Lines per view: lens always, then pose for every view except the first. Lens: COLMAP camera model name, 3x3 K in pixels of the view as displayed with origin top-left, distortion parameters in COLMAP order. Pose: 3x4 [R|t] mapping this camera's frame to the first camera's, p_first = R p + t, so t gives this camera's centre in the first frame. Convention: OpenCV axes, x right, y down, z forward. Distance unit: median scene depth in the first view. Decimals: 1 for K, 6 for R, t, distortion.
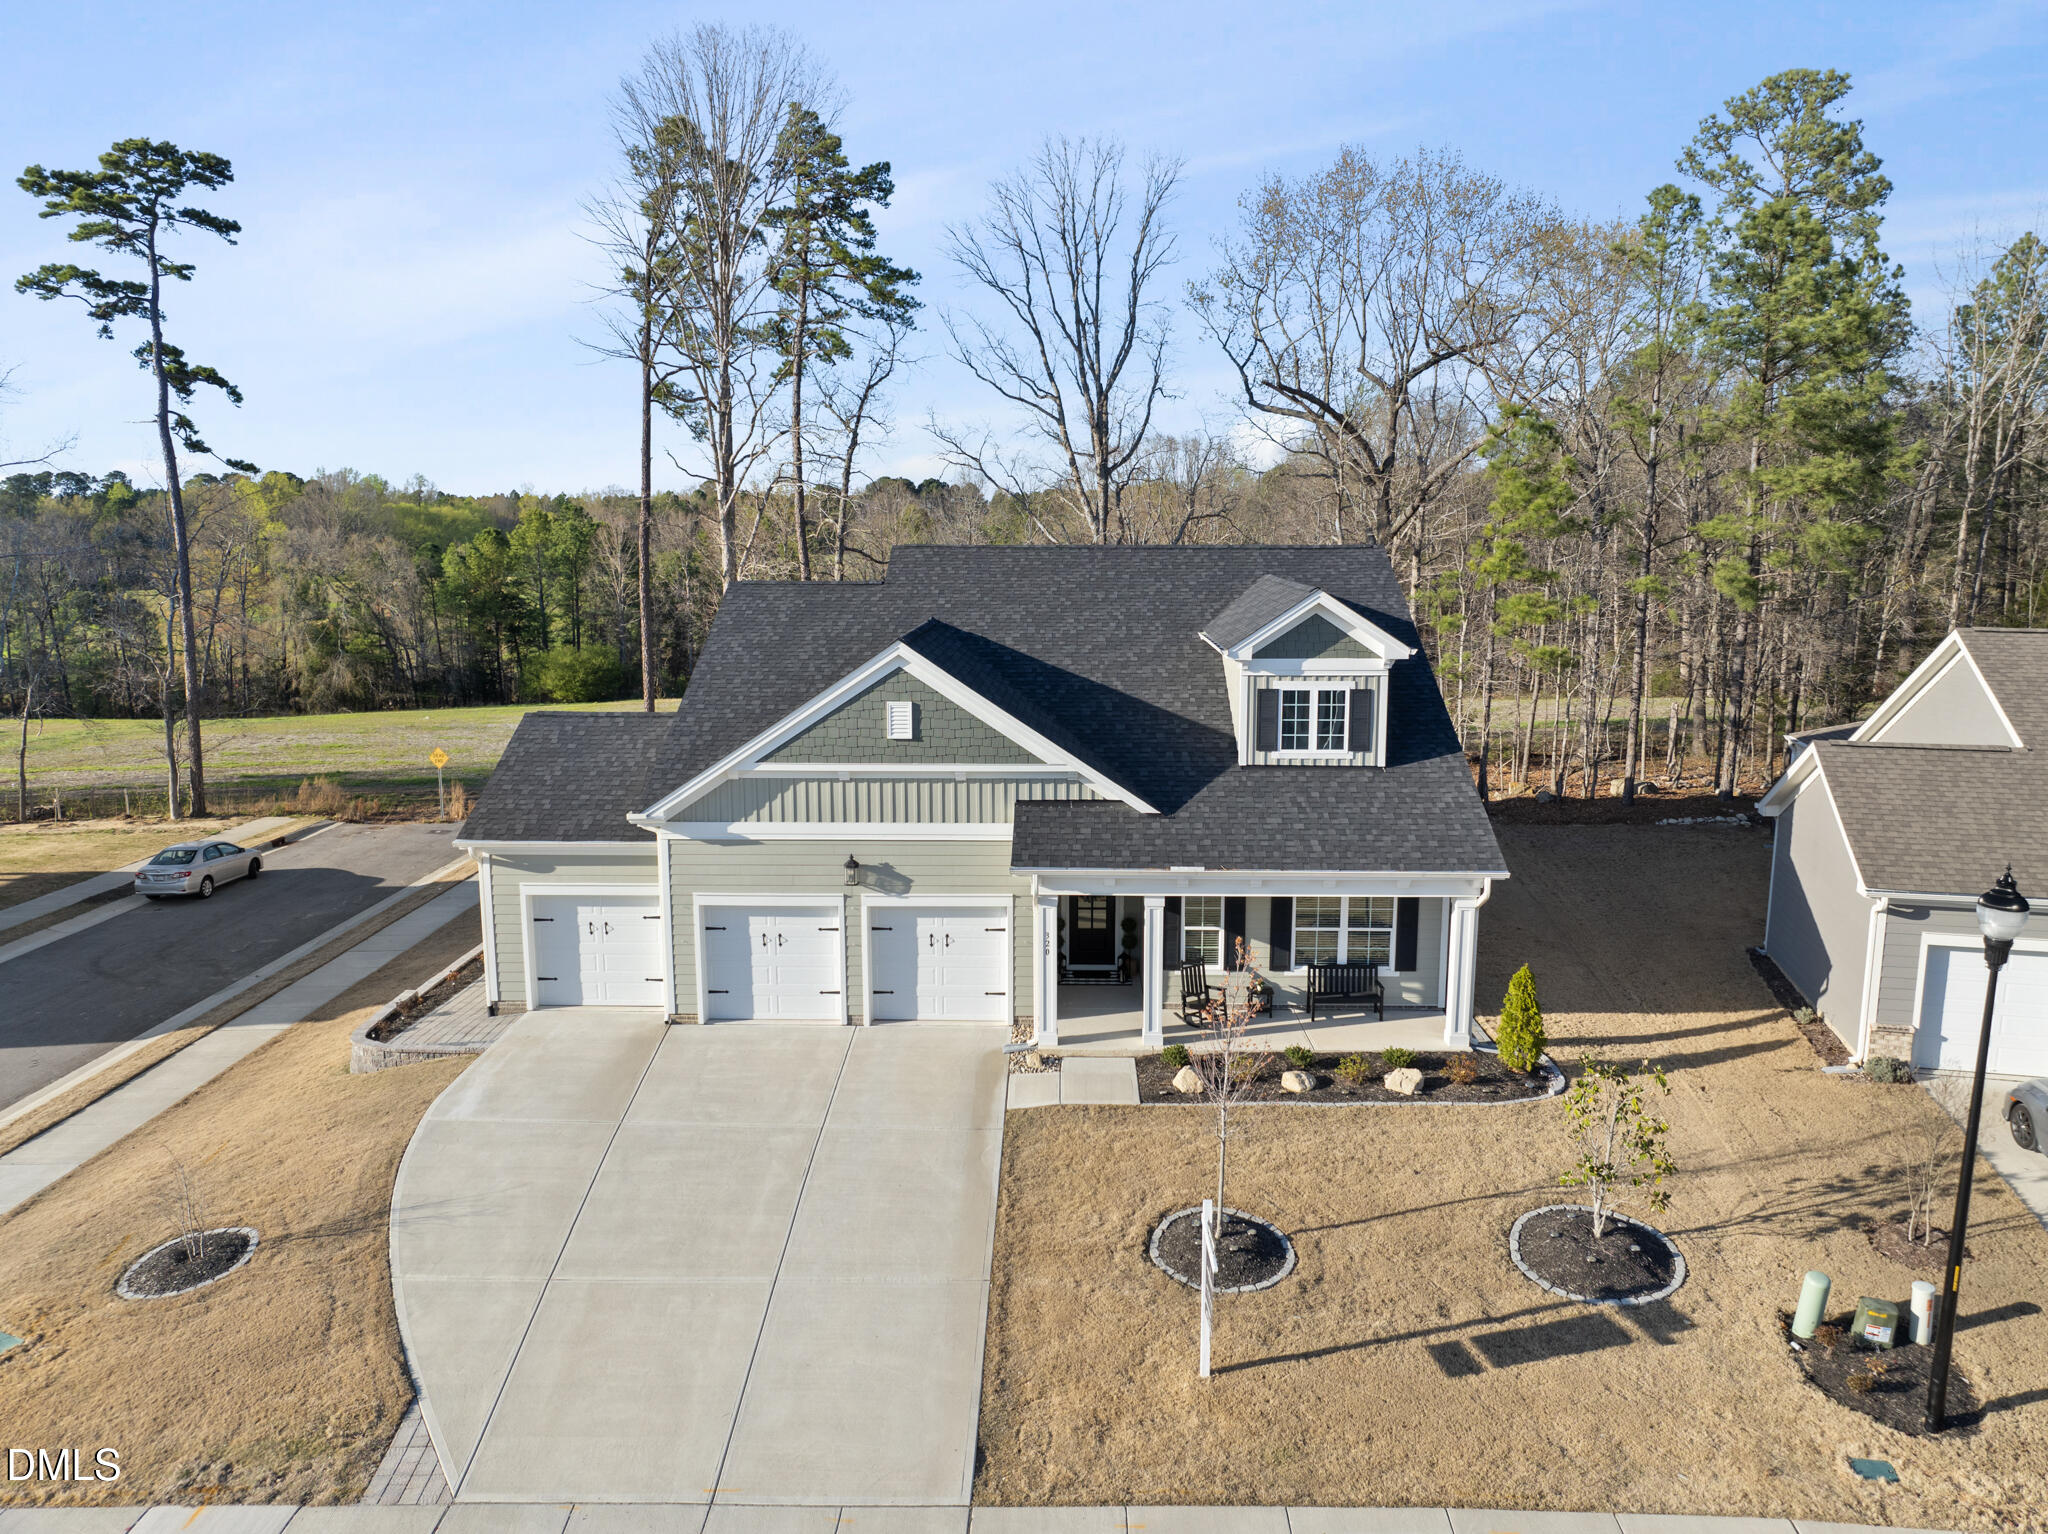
lens RADIAL K [[1438.6, 0, 1024.1], [0, 1438.6, 773.6], [0, 0, 1]] dist [-0.061086, 0.020867]
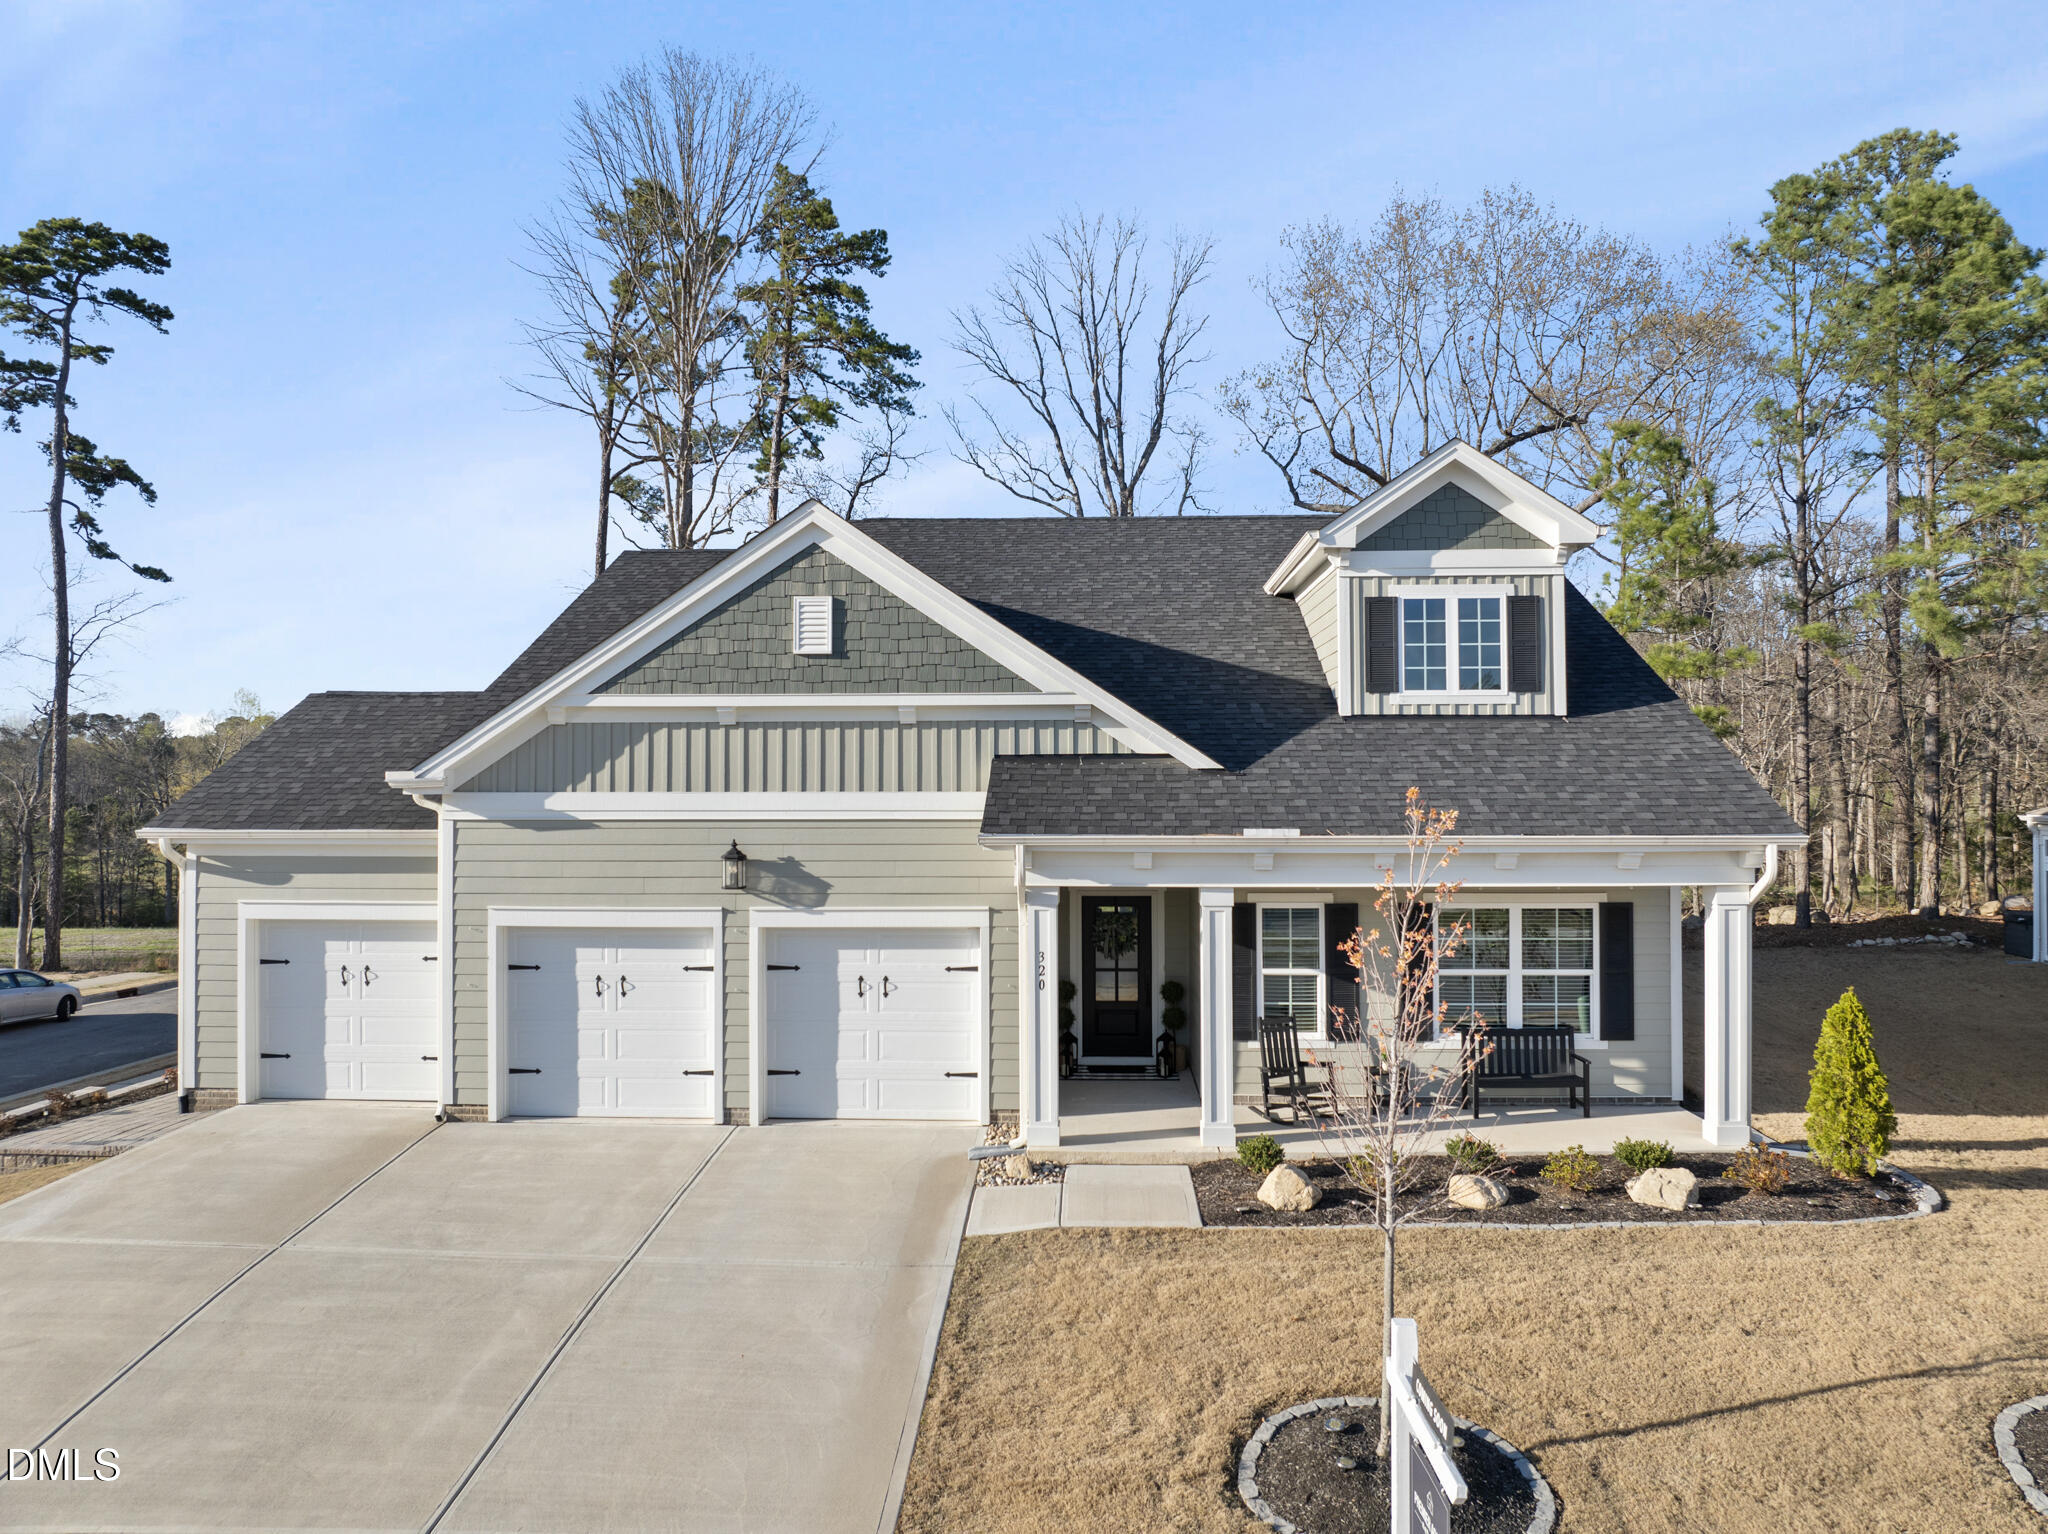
lens RADIAL K [[1438.6, 0, 1025.8], [0, 1438.6, 775.9], [0, 0, 1]] dist [-0.061086, 0.020867]
pose [[0.999830, -0.000194, -0.018428, 0.019660], [-0.003126, 0.983663, -0.179992, 0.138747], [0.018162, 0.180019, 0.983495, 0.366844]]
